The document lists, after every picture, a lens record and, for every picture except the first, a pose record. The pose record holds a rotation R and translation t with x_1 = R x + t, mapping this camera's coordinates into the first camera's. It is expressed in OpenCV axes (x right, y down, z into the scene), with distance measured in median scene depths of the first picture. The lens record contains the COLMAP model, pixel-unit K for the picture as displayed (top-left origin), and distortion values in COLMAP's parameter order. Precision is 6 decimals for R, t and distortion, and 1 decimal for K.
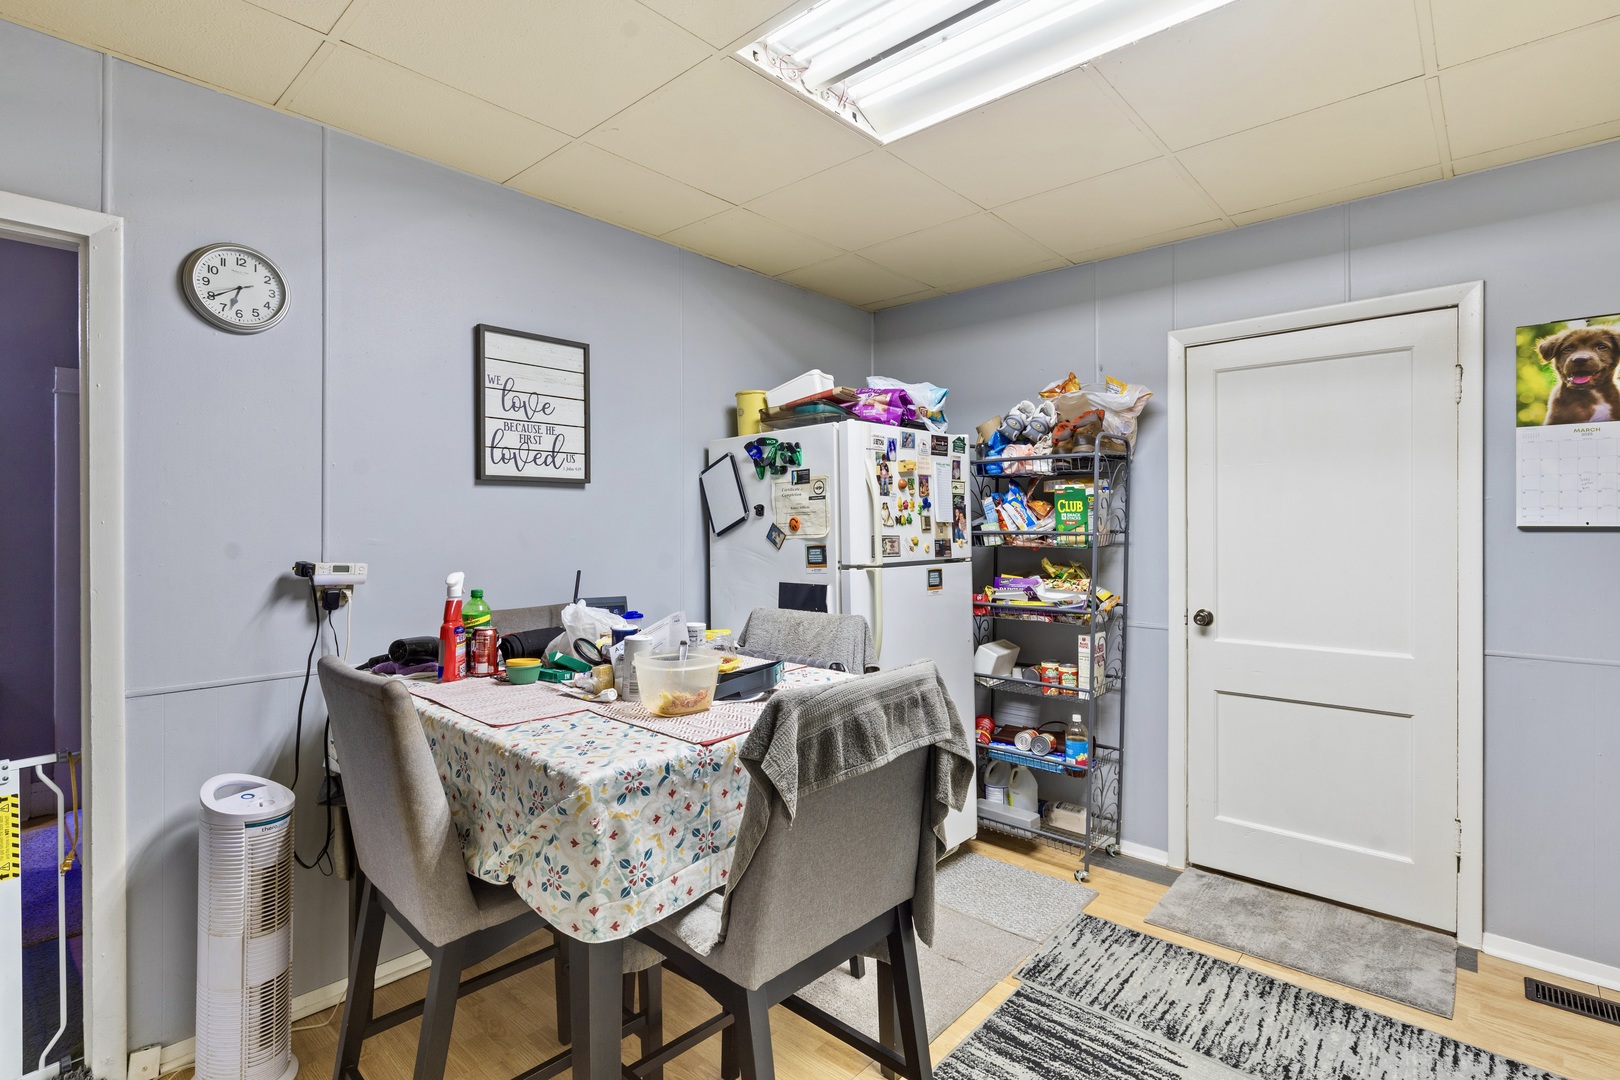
lens RADIAL K [[769.8, 0, 813.1], [0, 769.8, 529.0], [0, 0, 1]] dist [0.001388, -0.000218]
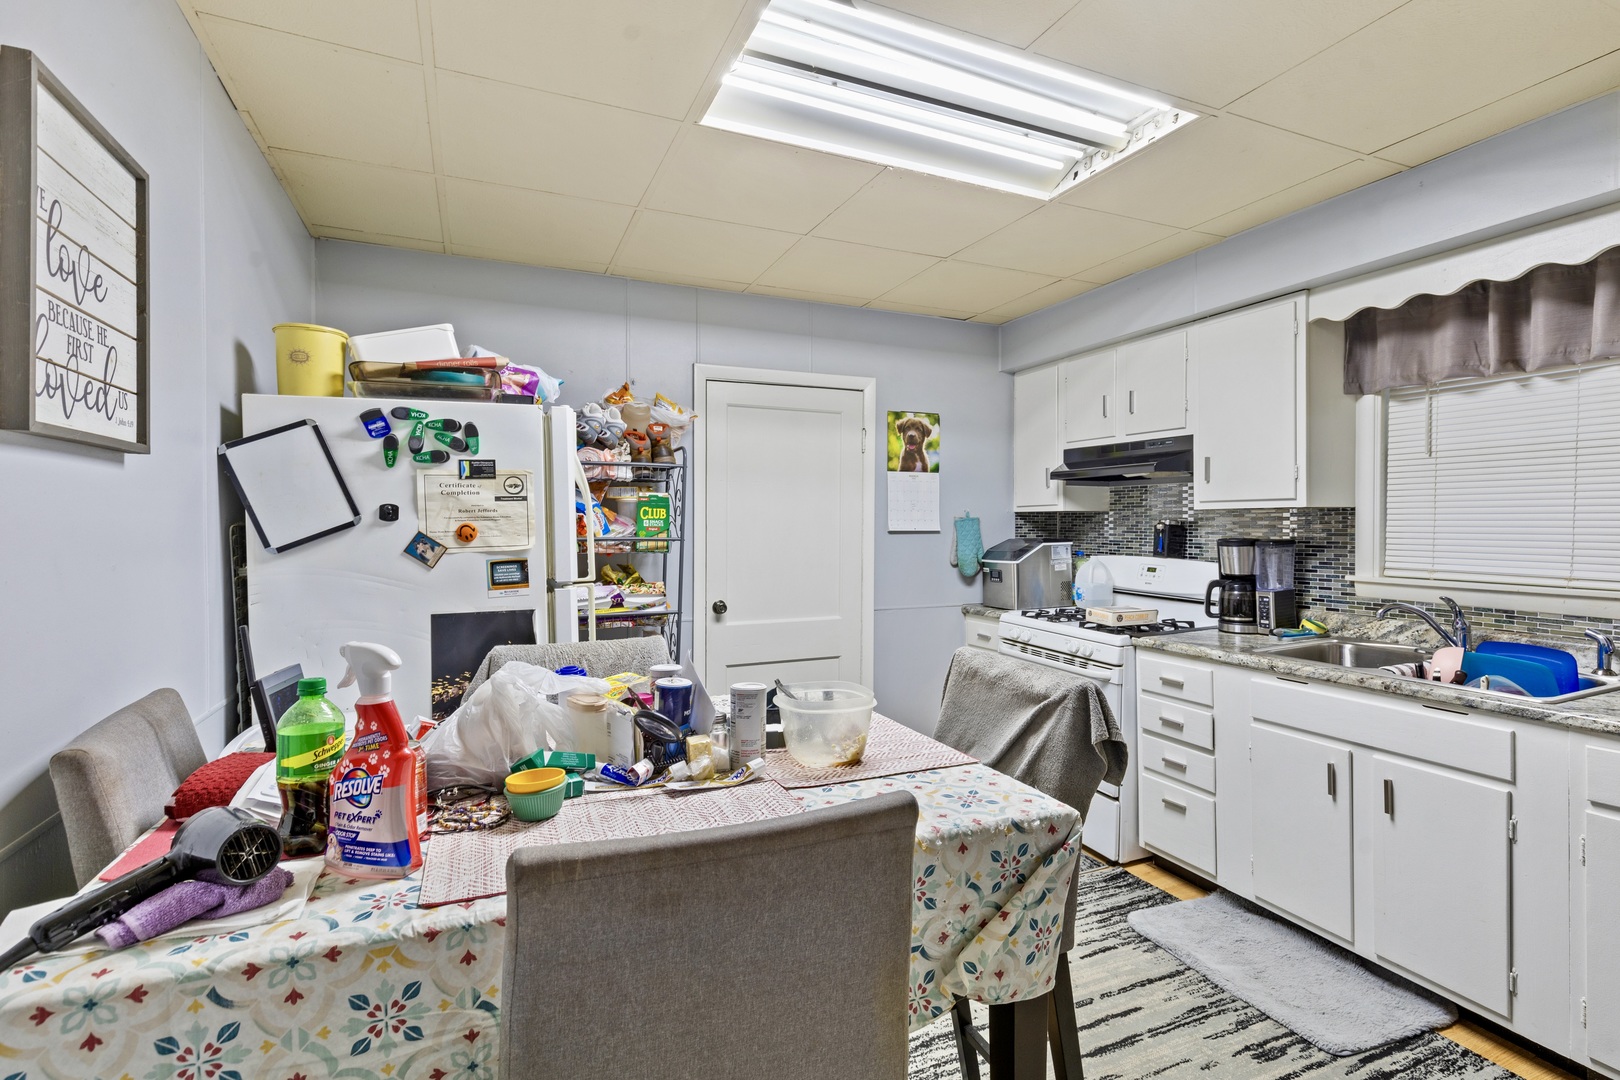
lens RADIAL K [[769.8, 0, 813.1], [0, 769.8, 537.9], [0, 0, 1]] dist [0.001388, -0.000218]
pose [[0.405440, -0.014830, 0.914001, -0.569484], [0.004153, 0.999888, 0.014381, -0.010660], [-0.914112, -0.002035, 0.405456, 0.401552]]
